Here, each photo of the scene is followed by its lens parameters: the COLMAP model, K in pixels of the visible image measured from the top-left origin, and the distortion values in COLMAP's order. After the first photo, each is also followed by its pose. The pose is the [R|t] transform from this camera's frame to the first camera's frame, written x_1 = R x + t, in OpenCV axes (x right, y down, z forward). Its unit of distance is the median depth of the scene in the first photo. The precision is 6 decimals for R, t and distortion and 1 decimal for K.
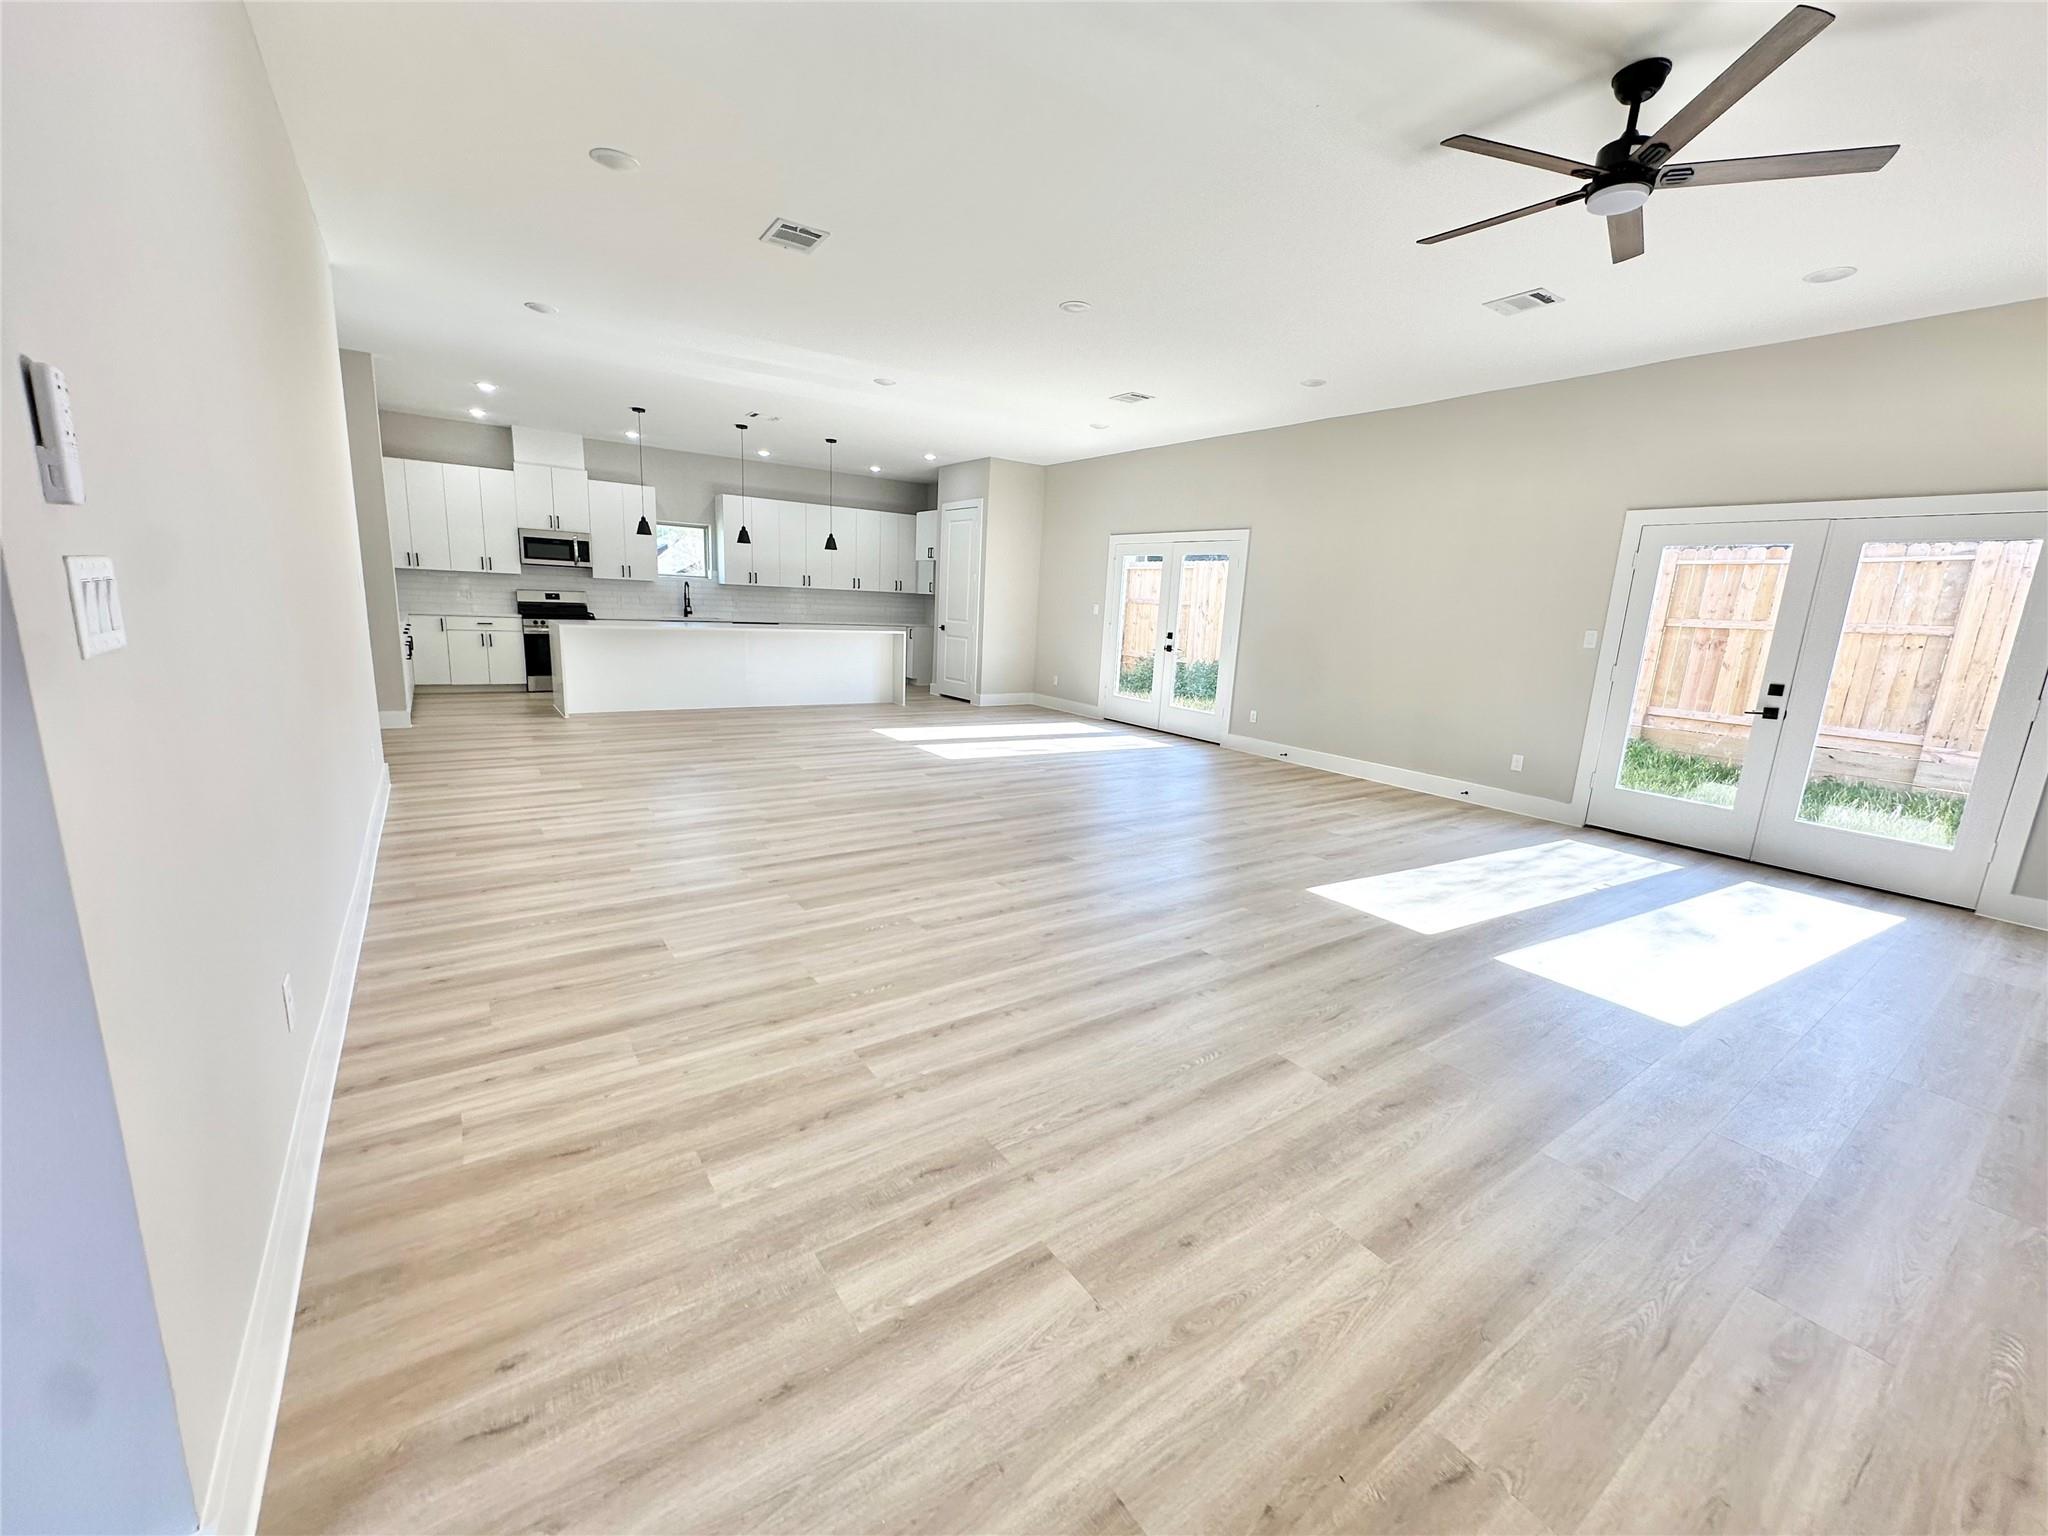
lens RADIAL K [[815.5, 0, 1024.0], [0, 815.5, 768.0], [0, 0, 1]] dist [-0.003151, 0.000251]
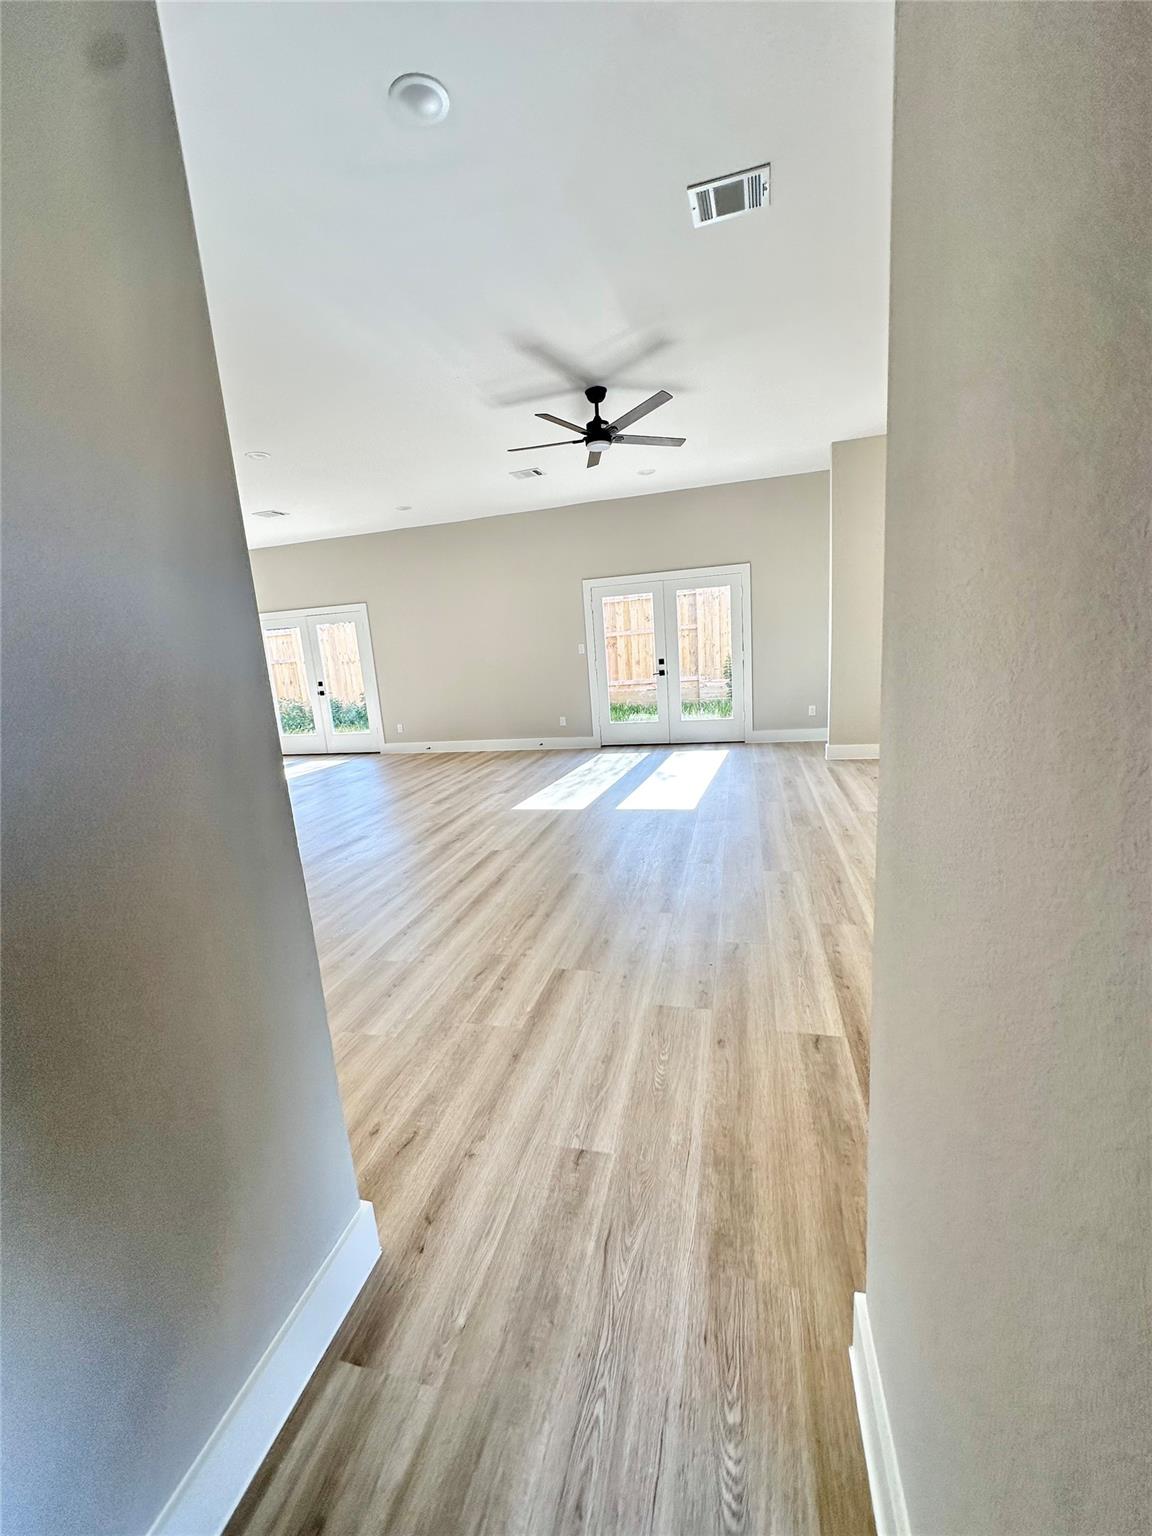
lens RADIAL K [[611.6, 0, 576.0], [0, 611.6, 768.0], [0, 0, 1]] dist [-0.003151, 0.000251]
pose [[0.760378, -0.233858, 0.605918, -0.235141], [0.239712, 0.968109, 0.072829, 0.002196], [-0.603626, 0.089868, 0.792187, -0.085640]]
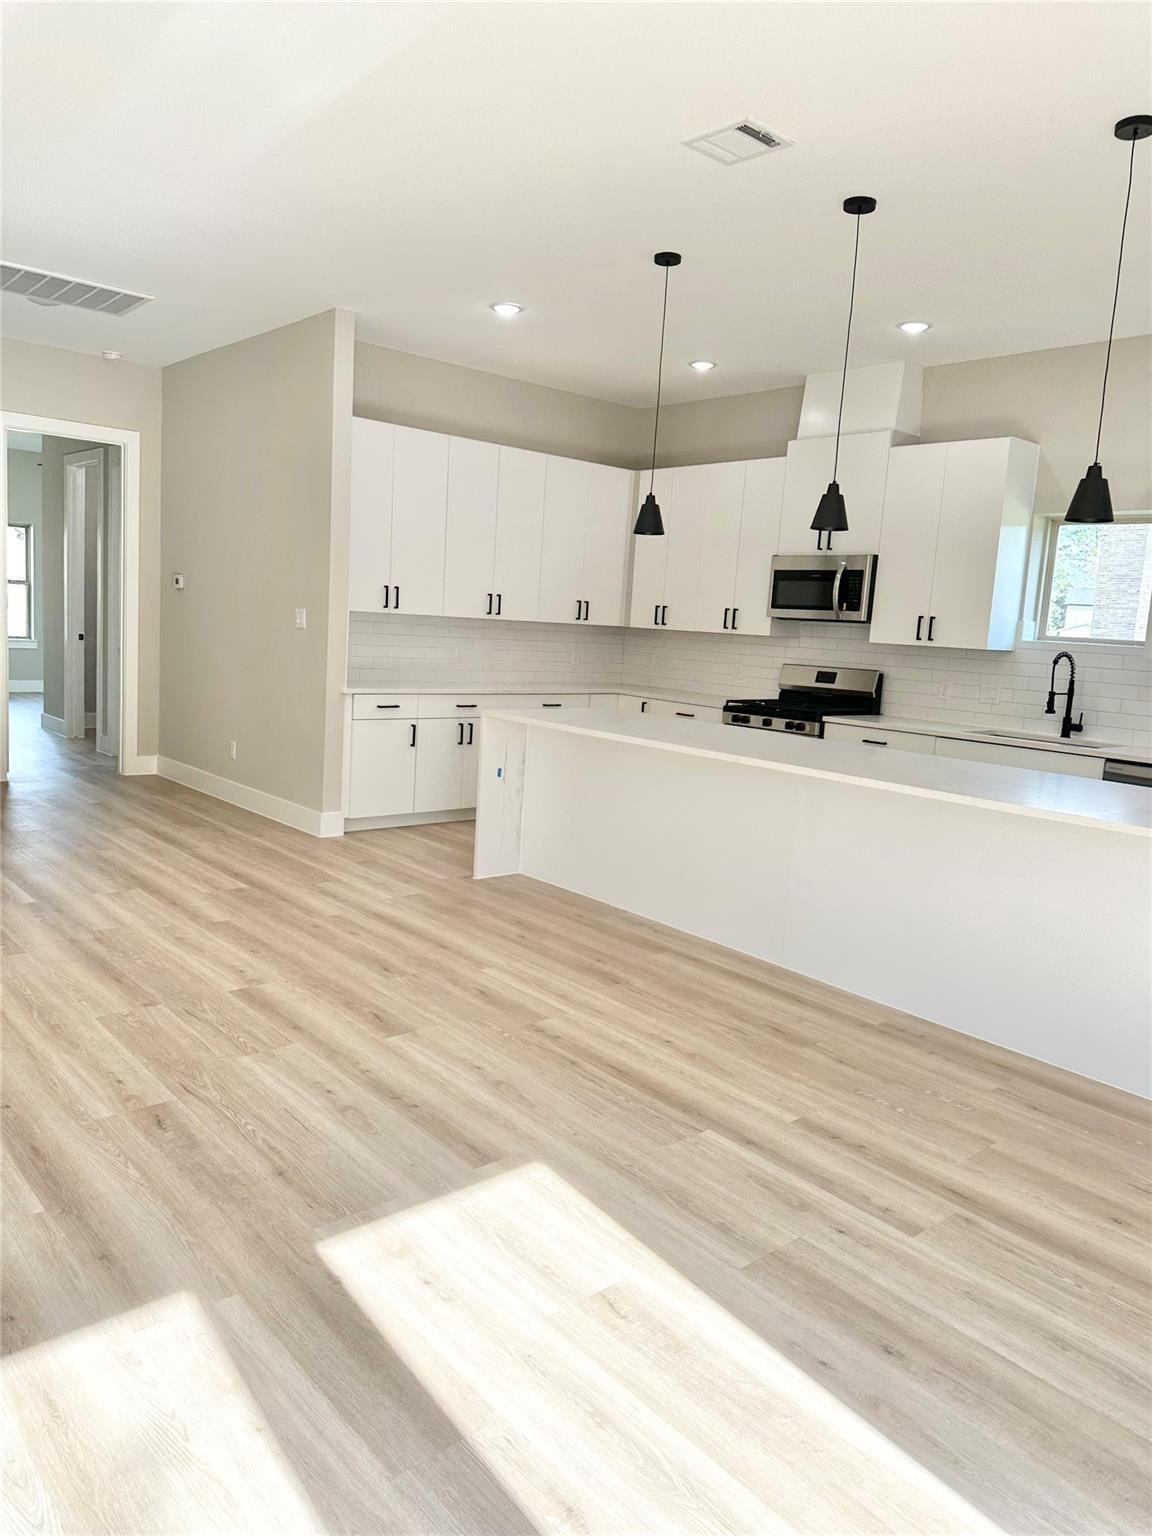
lens RADIAL K [[1126.3, 0, 573.6], [0, 1126.3, 677.9], [0, 0, 1]] dist [0.126558, -0.183893]
pose [[0.068707, -0.001171, -0.997636, 0.270401], [-0.261970, 0.964885, -0.019174, -0.276838], [0.962627, 0.262668, 0.065987, 1.433784]]
